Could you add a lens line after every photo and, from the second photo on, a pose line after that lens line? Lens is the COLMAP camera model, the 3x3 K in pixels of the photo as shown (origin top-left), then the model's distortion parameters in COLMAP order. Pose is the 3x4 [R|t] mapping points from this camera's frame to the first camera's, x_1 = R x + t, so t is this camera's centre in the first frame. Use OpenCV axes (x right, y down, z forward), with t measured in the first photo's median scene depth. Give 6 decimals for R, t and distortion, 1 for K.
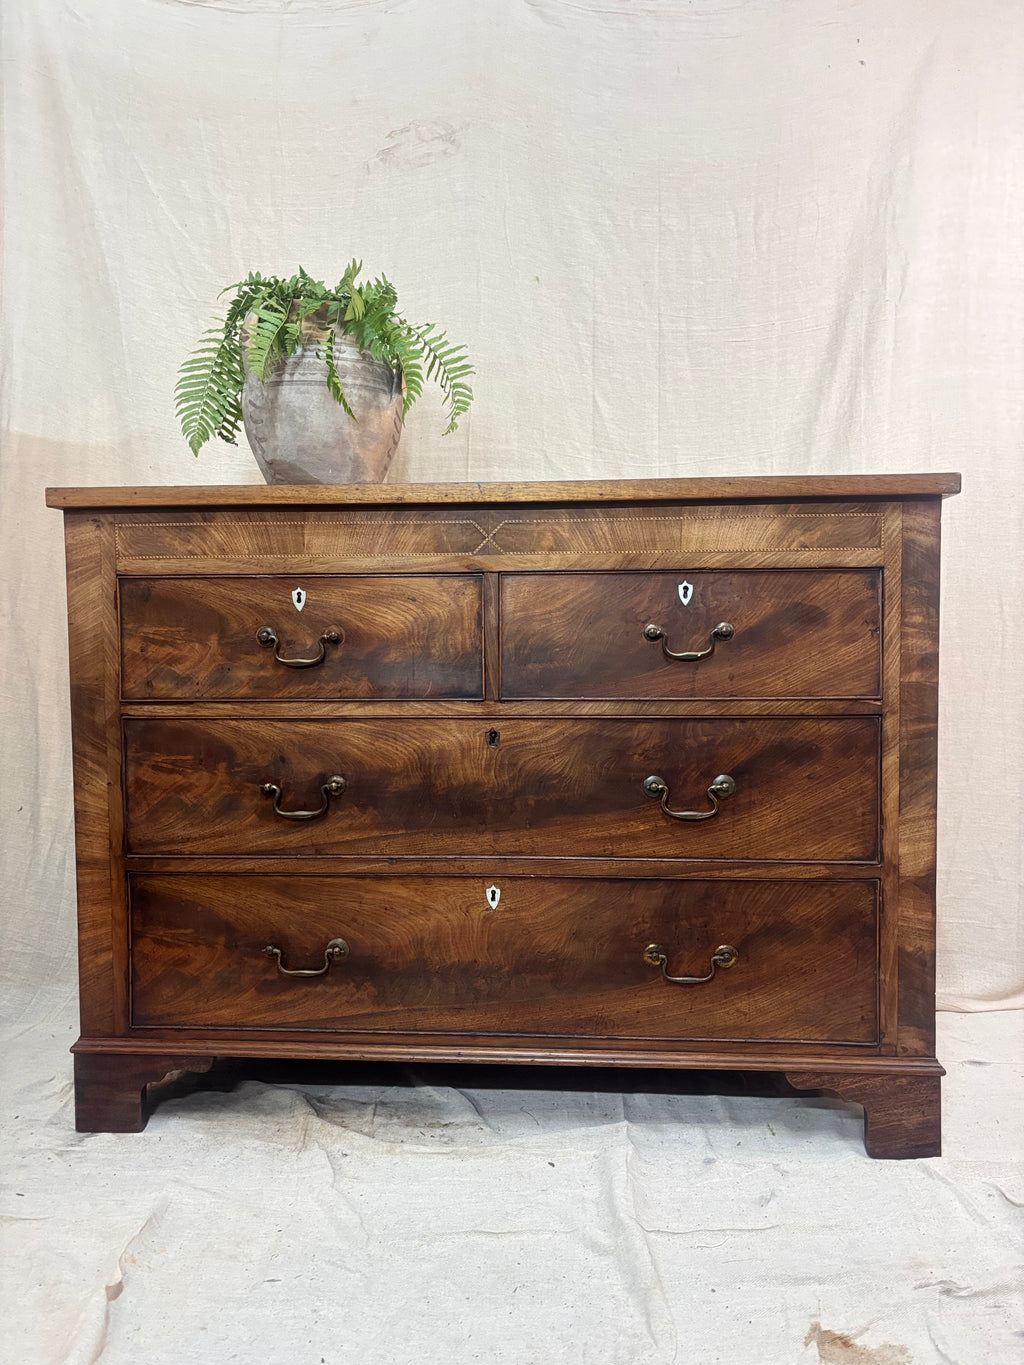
lens RADIAL K [[1007.8, 0, 512.0], [0, 1007.8, 682.5], [0, 0, 1]] dist [0.006311, -0.004071]
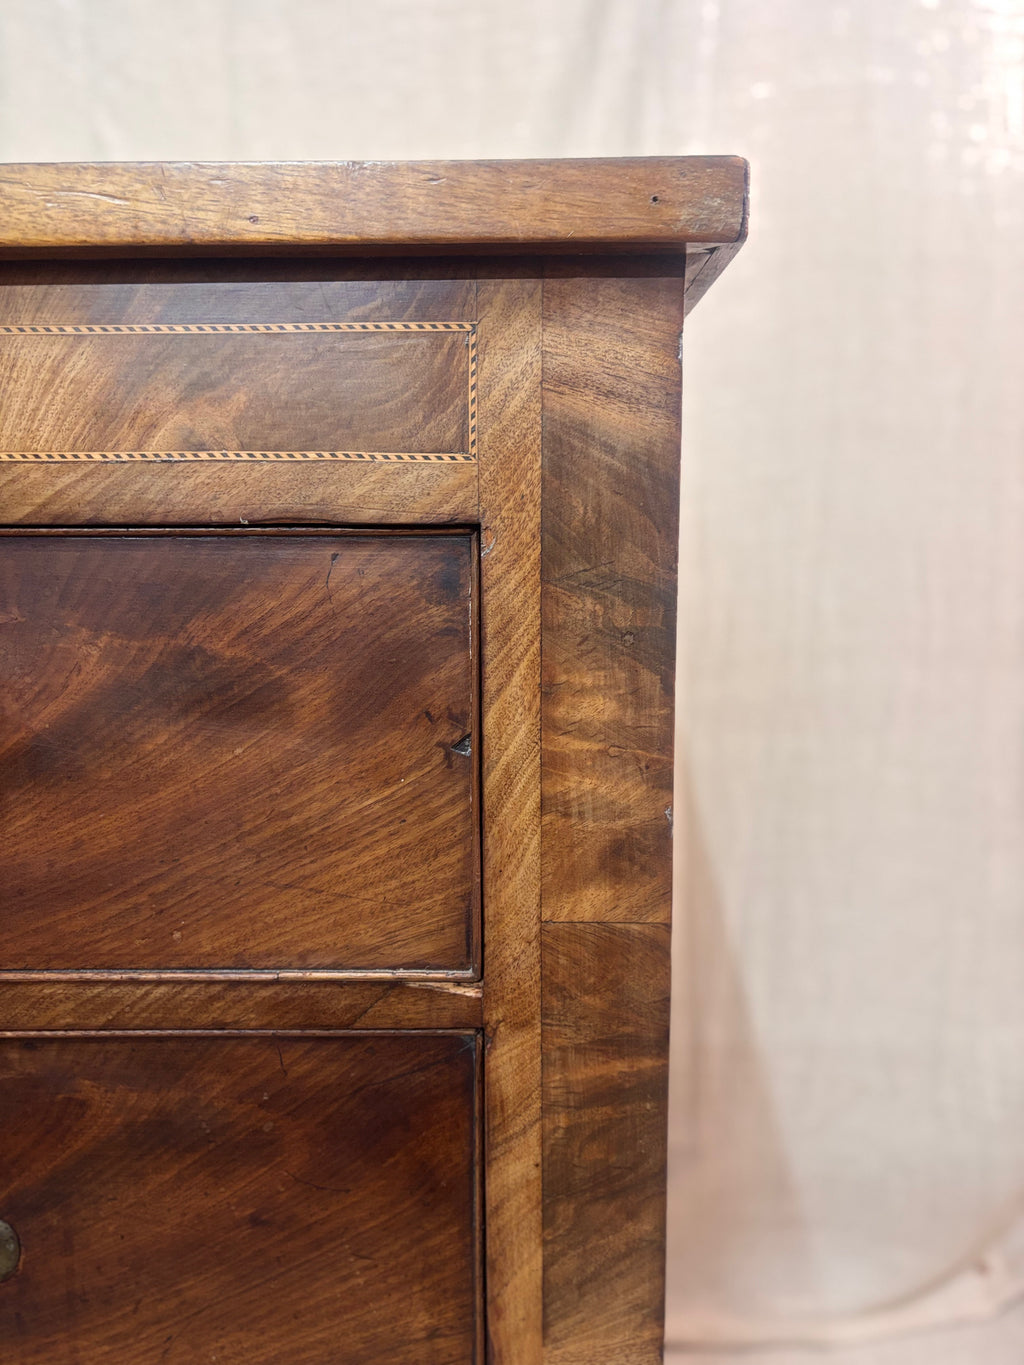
lens RADIAL K [[1067.6, 0, 512.0], [0, 1067.6, 682.5], [0, 0, 1]] dist [0.062657, -0.204278]
pose [[0.998377, -0.006935, 0.056532, 0.343589], [0.001857, 0.995996, 0.089380, -0.092608], [-0.056925, -0.089130, 0.994392, 0.669903]]
